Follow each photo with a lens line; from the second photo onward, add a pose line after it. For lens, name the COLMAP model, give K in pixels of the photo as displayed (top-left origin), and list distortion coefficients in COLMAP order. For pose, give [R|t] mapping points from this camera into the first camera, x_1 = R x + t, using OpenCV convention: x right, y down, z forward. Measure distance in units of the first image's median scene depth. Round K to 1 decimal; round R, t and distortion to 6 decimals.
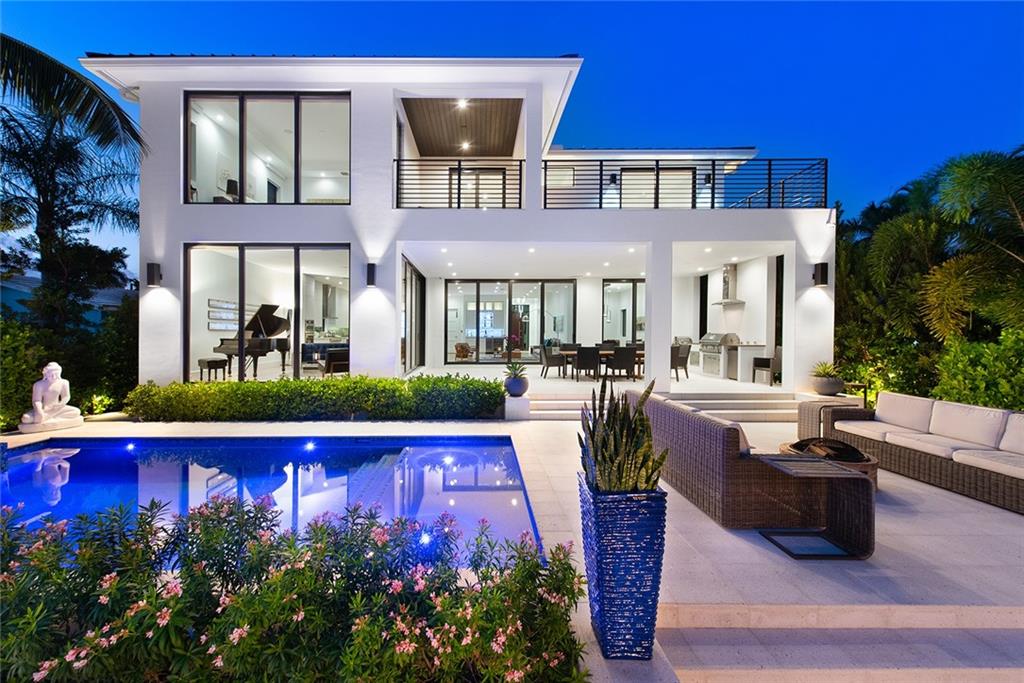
lens RADIAL K [[420.8, 0, 488.1], [0, 420.8, 339.3], [0, 0, 1]] dist [0.008028, -0.001232]
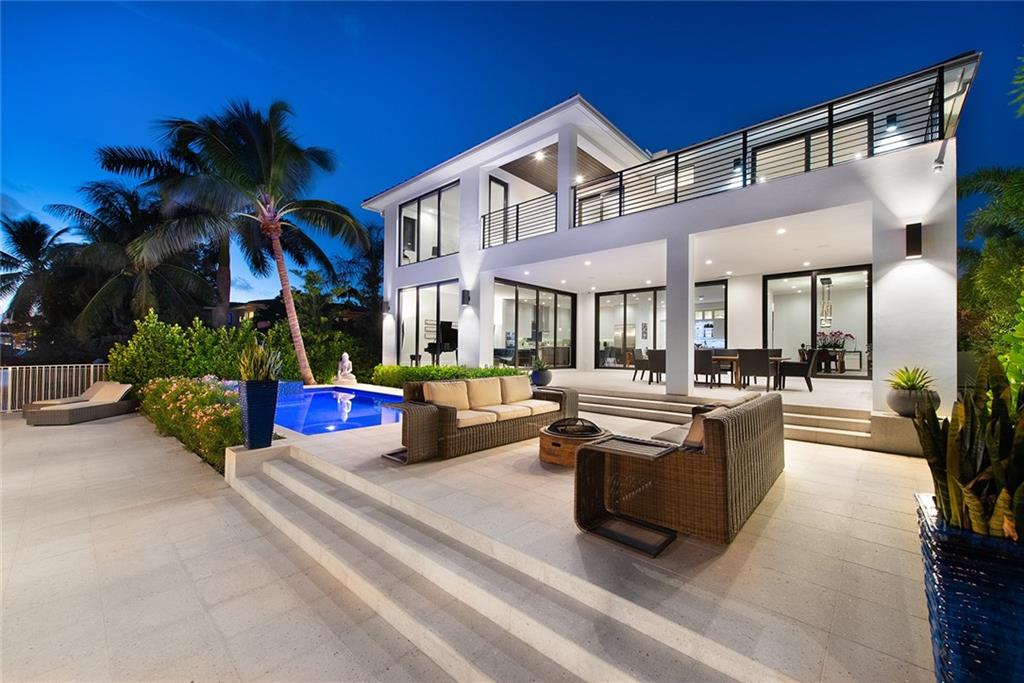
lens RADIAL K [[420.8, 0, 532.4], [0, 420.8, 351.5], [0, 0, 1]] dist [0.008028, -0.001232]
pose [[0.727420, 0.003650, -0.686182, 0.916040], [-0.014876, 0.999835, -0.010452, 0.048011], [0.686031, 0.017811, 0.727354, 0.088072]]
